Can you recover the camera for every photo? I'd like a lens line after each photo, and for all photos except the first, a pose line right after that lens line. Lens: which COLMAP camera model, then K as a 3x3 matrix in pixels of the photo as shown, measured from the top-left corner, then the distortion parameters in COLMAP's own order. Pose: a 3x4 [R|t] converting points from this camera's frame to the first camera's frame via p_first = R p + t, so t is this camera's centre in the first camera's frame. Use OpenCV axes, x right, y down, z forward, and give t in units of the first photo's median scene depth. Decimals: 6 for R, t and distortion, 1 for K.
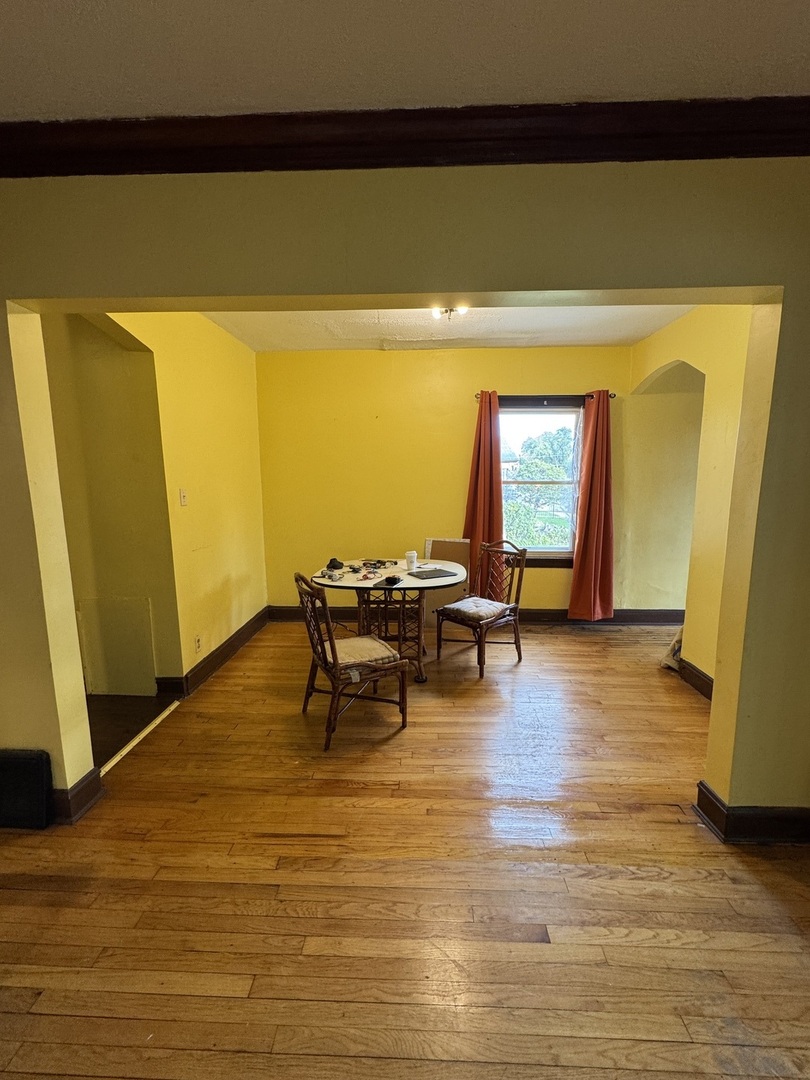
lens RADIAL K [[430.5, 0, 406.1], [0, 430.5, 541.8], [0, 0, 1]] dist [-0.000888, -0.000859]
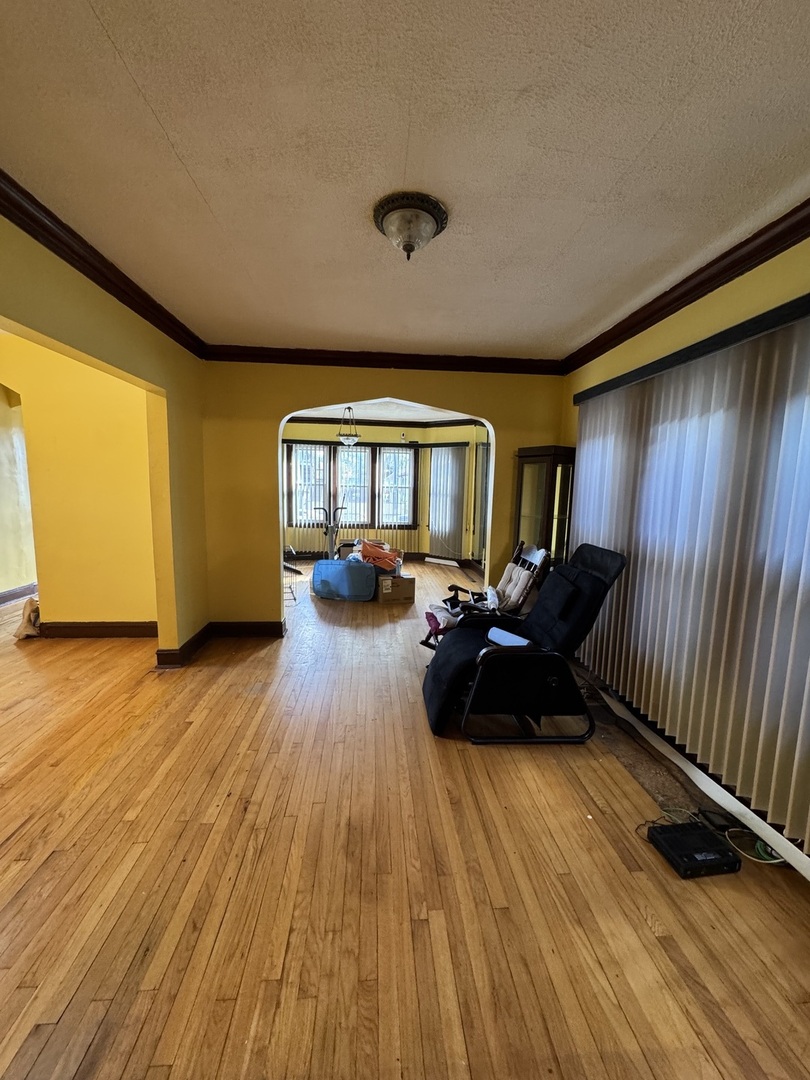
lens RADIAL K [[430.5, 0, 402.2], [0, 430.5, 539.0], [0, 0, 1]] dist [-0.000888, -0.000859]
pose [[-0.105078, -0.124304, 0.986665, -1.300211], [0.117405, 0.983668, 0.136430, -0.024059], [-0.987509, 0.130175, -0.088768, 0.112512]]
